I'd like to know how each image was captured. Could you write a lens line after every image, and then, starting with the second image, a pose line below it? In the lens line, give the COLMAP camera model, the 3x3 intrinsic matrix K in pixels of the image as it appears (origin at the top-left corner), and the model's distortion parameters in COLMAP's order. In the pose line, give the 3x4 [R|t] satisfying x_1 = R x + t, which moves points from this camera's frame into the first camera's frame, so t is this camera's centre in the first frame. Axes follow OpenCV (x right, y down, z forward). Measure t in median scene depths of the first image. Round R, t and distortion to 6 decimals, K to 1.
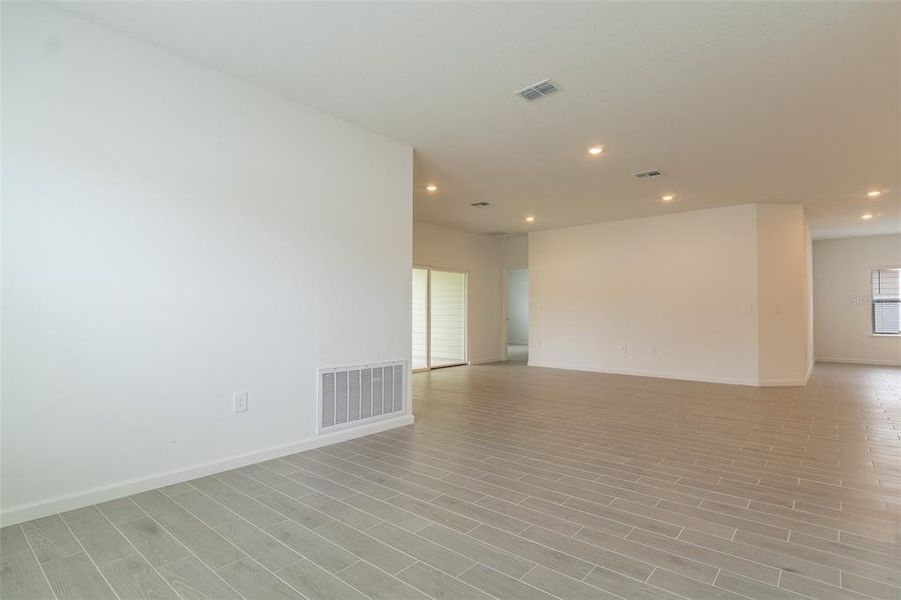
lens RADIAL K [[455.4, 0, 449.3], [0, 455.4, 303.2], [0, 0, 1]] dist [-0.000920, -0.000410]
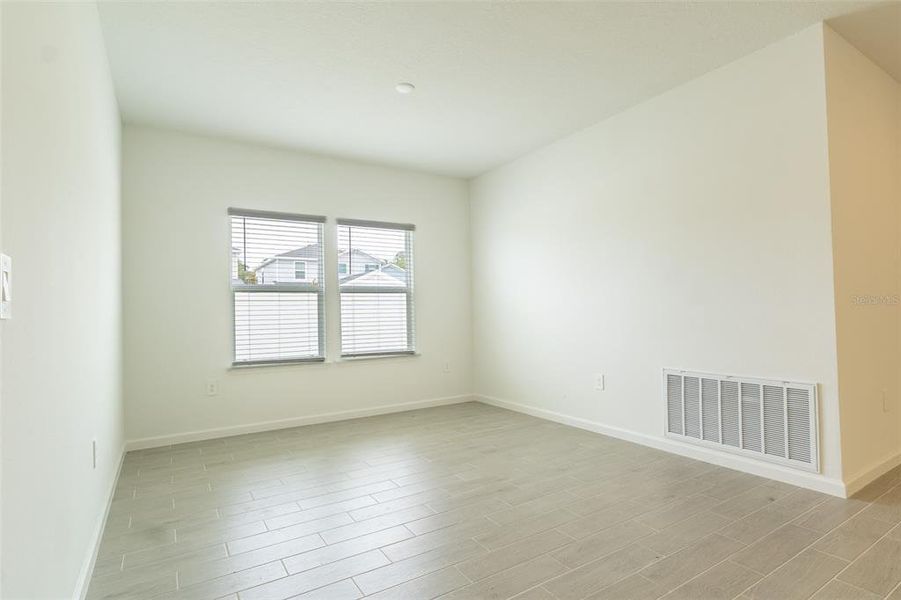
lens RADIAL K [[455.4, 0, 449.3], [0, 455.4, 303.2], [0, 0, 1]] dist [-0.000920, -0.000410]
pose [[-0.307830, -0.018857, -0.951254, 0.610582], [0.043329, 0.998488, -0.033815, 0.016946], [0.950454, -0.051626, -0.306548, 0.703707]]
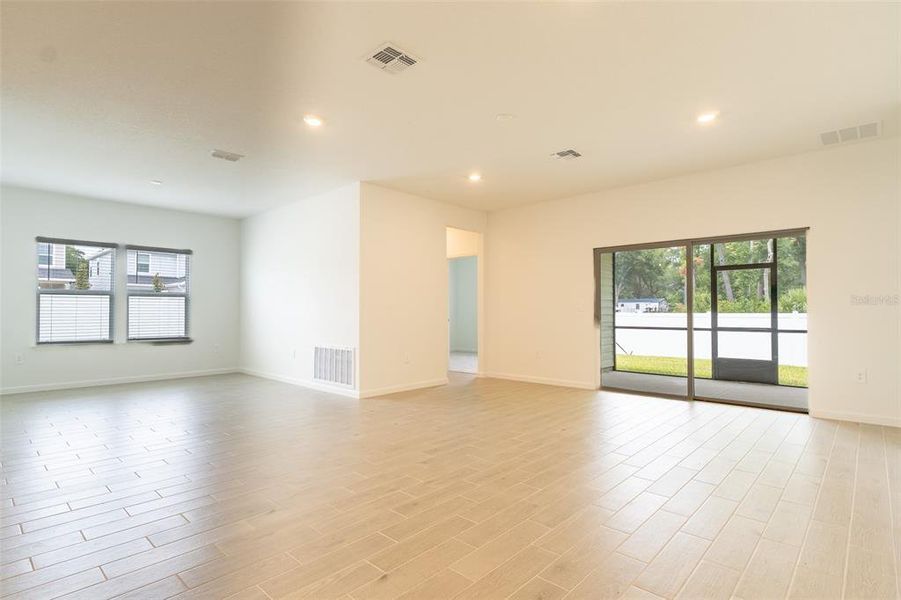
lens RADIAL K [[450.7, 0, 454.3], [0, 450.7, 308.2], [0, 0, 1]] dist [-0.002710, -0.000647]
pose [[-0.040758, -0.010867, -0.999110, 1.157627], [0.022861, 0.999669, -0.011805, 0.030091], [0.998907, -0.023322, -0.040496, 1.301512]]
